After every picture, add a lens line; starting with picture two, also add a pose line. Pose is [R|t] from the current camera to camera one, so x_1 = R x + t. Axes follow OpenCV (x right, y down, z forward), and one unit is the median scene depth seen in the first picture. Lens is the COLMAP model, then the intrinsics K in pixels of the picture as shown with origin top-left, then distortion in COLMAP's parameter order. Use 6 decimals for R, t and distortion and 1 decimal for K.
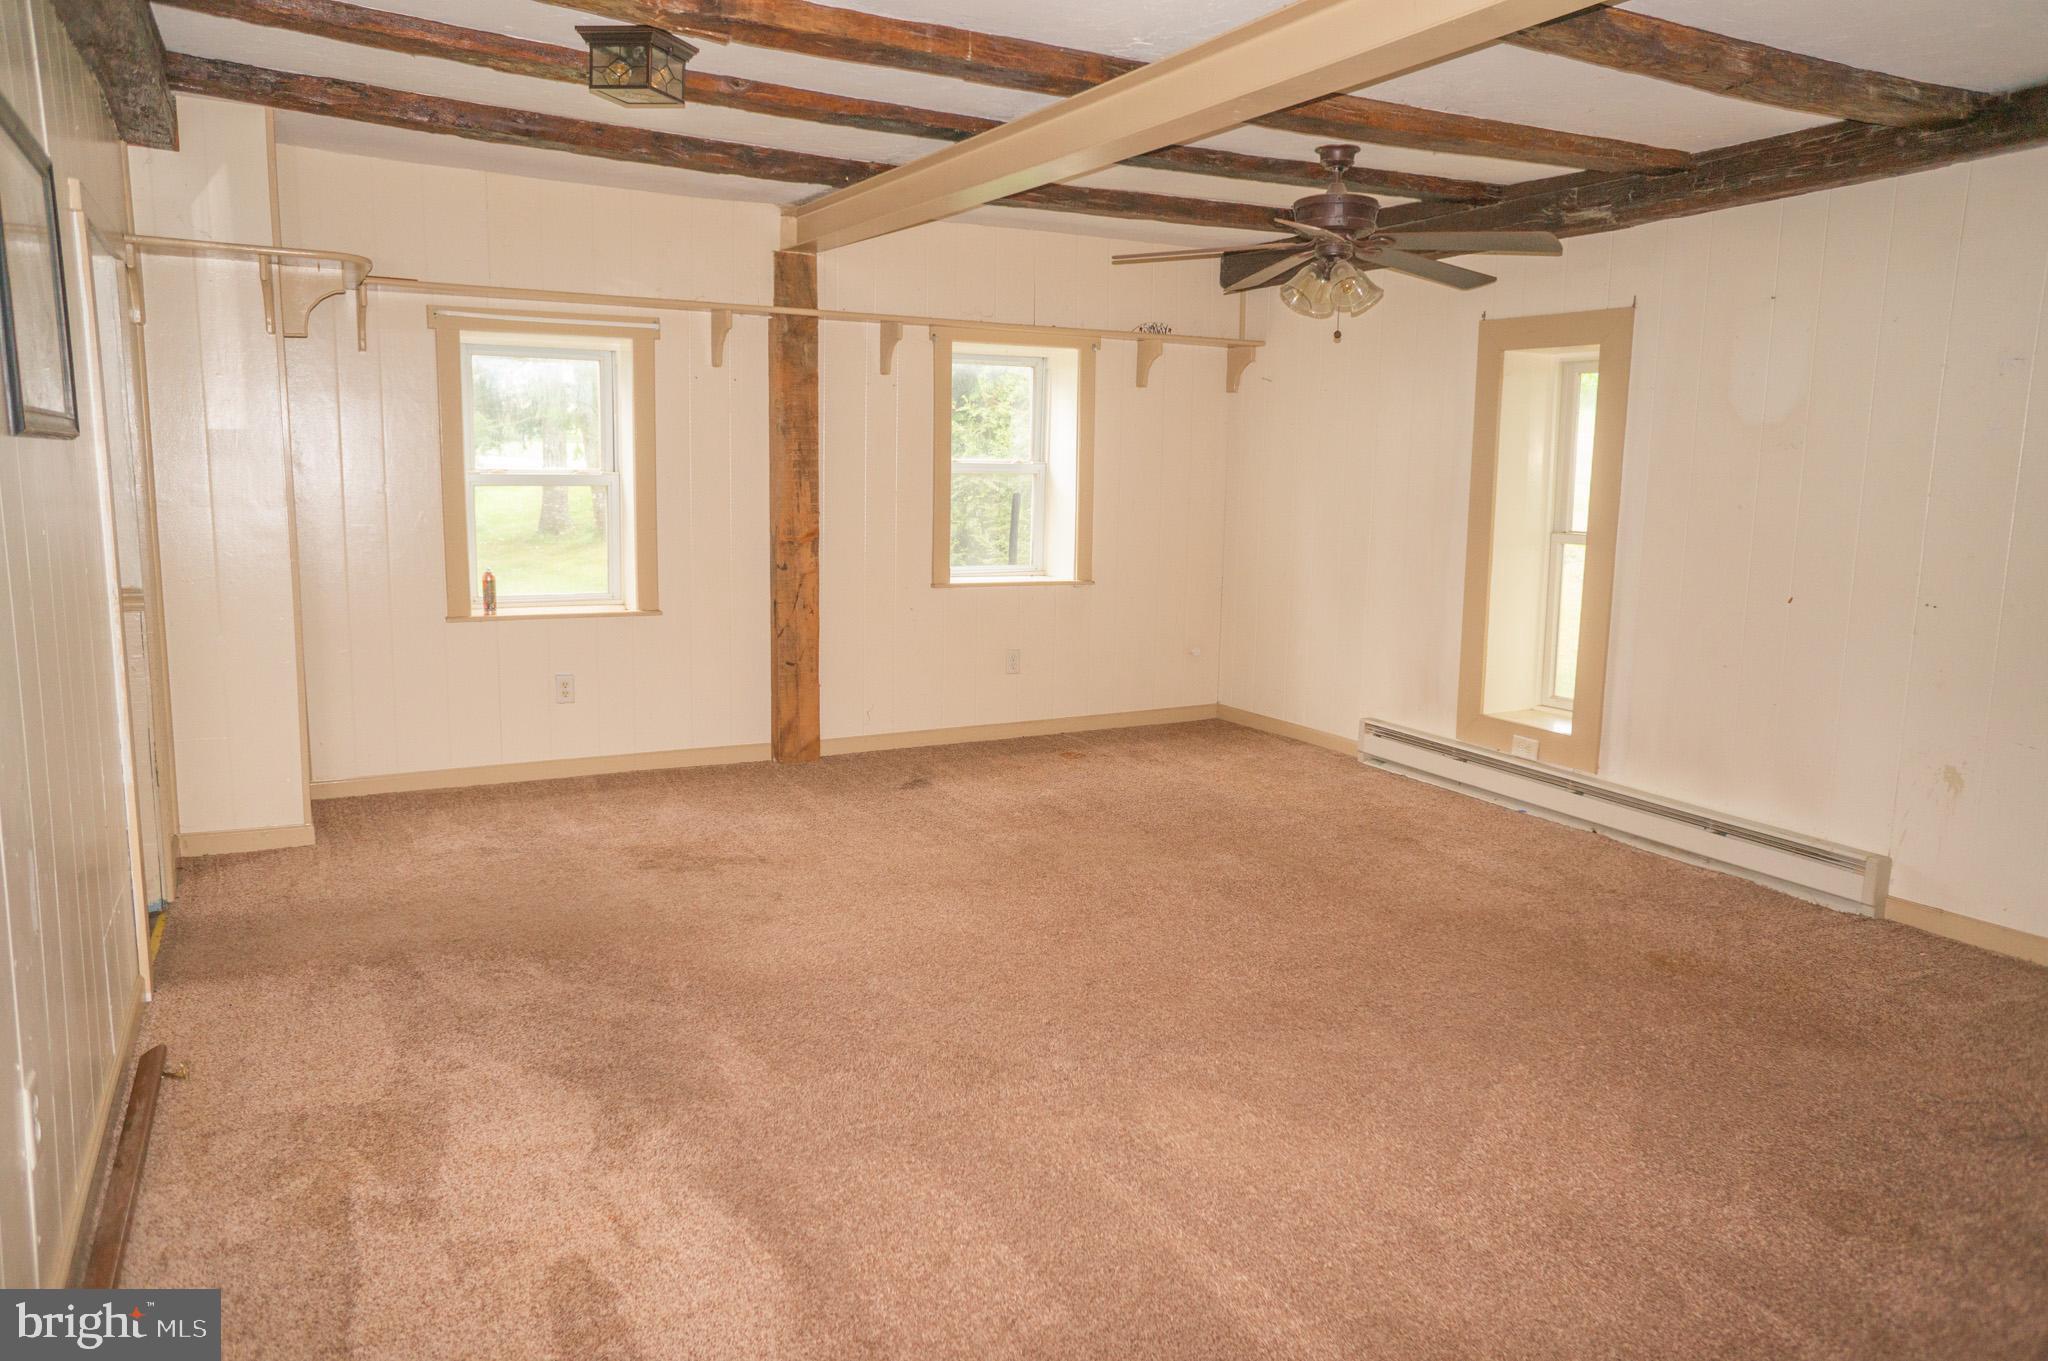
lens RADIAL K [[1384.5, 0, 1011.8], [0, 1384.5, 673.5], [0, 0, 1]] dist [-0.070095, 0.098025]
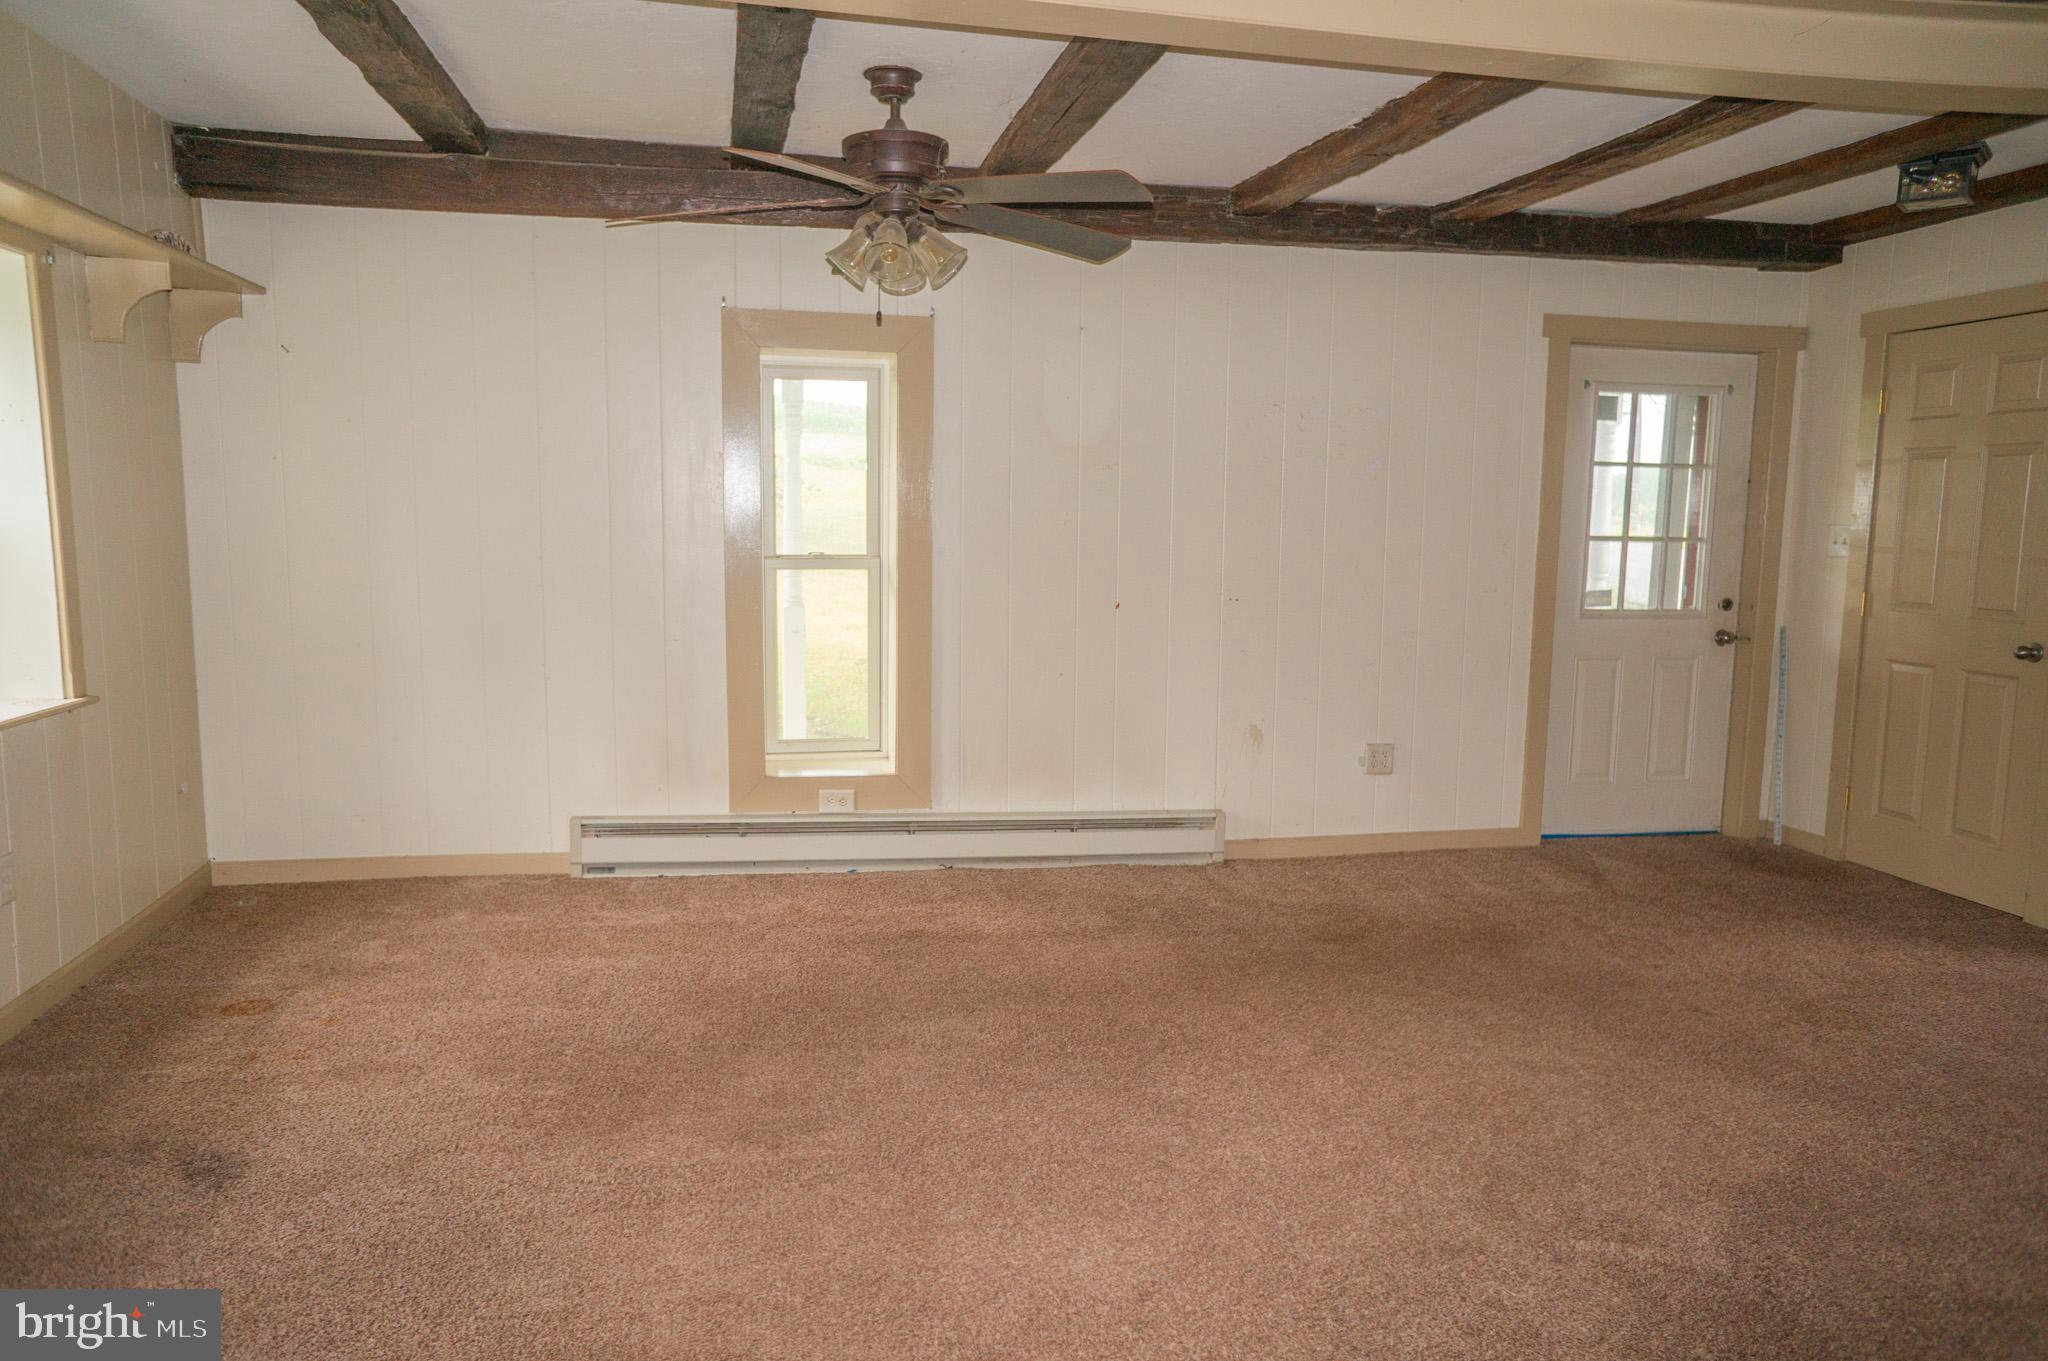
lens RADIAL K [[1384.5, 0, 1011.8], [0, 1384.5, 673.5], [0, 0, 1]] dist [-0.070095, 0.098025]
pose [[0.284273, -0.131913, 0.949625, -0.452201], [0.134206, 0.986212, 0.096820, -0.103318], [-0.949304, 0.099922, 0.298057, 0.652518]]
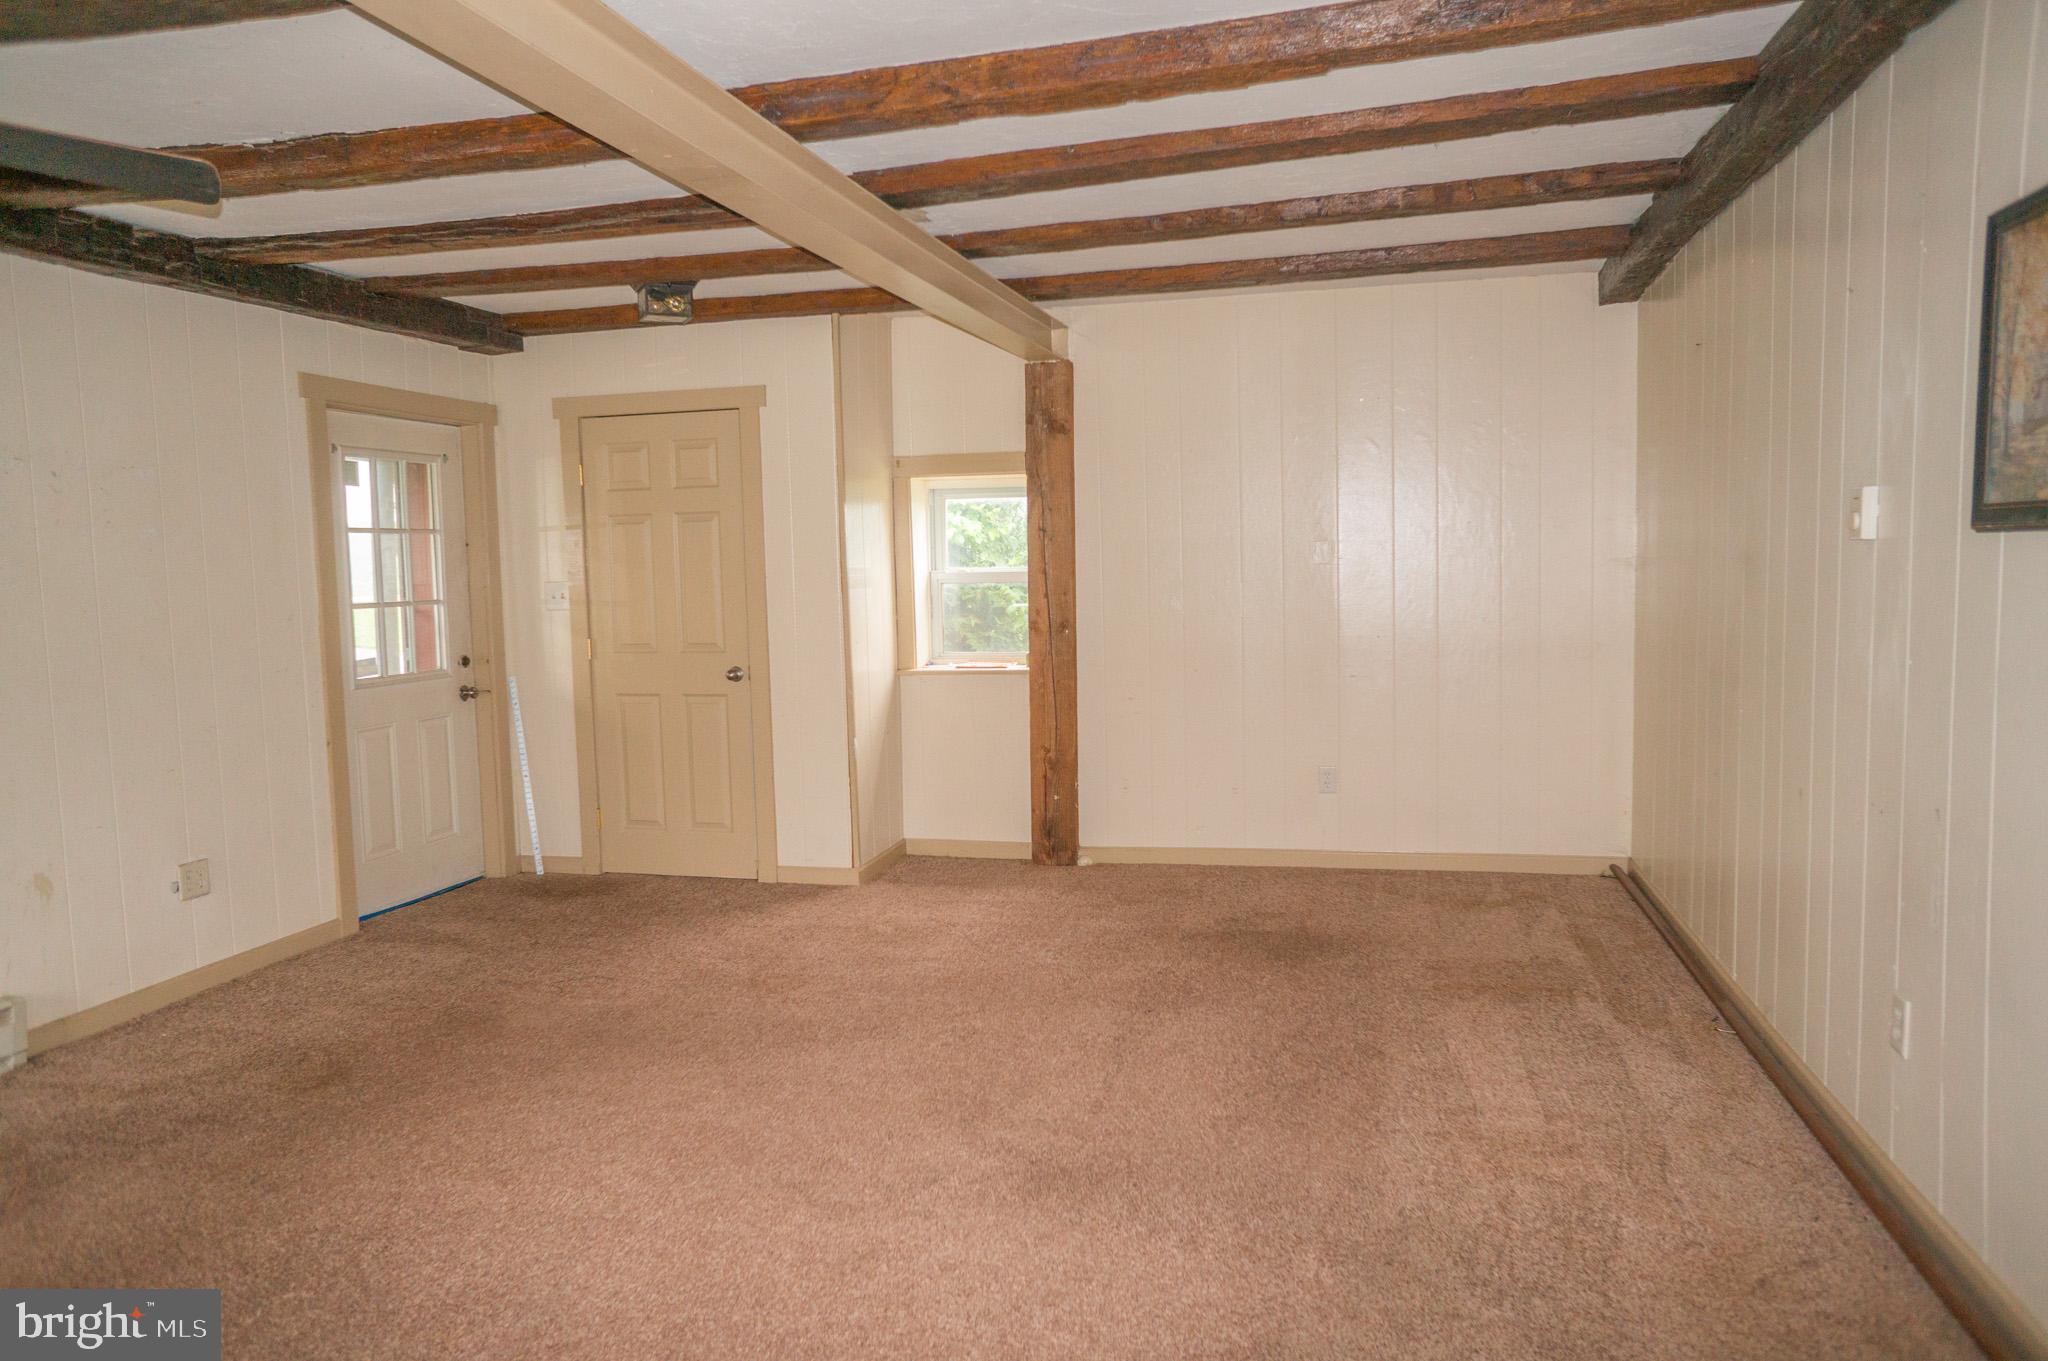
lens RADIAL K [[1384.5, 0, 1011.8], [0, 1384.5, 673.5], [0, 0, 1]] dist [-0.070095, 0.098025]
pose [[-0.738142, -0.060029, 0.671969, -0.362118], [0.107893, 0.972710, 0.205413, -0.152125], [-0.665962, 0.224125, -0.711522, 0.943994]]
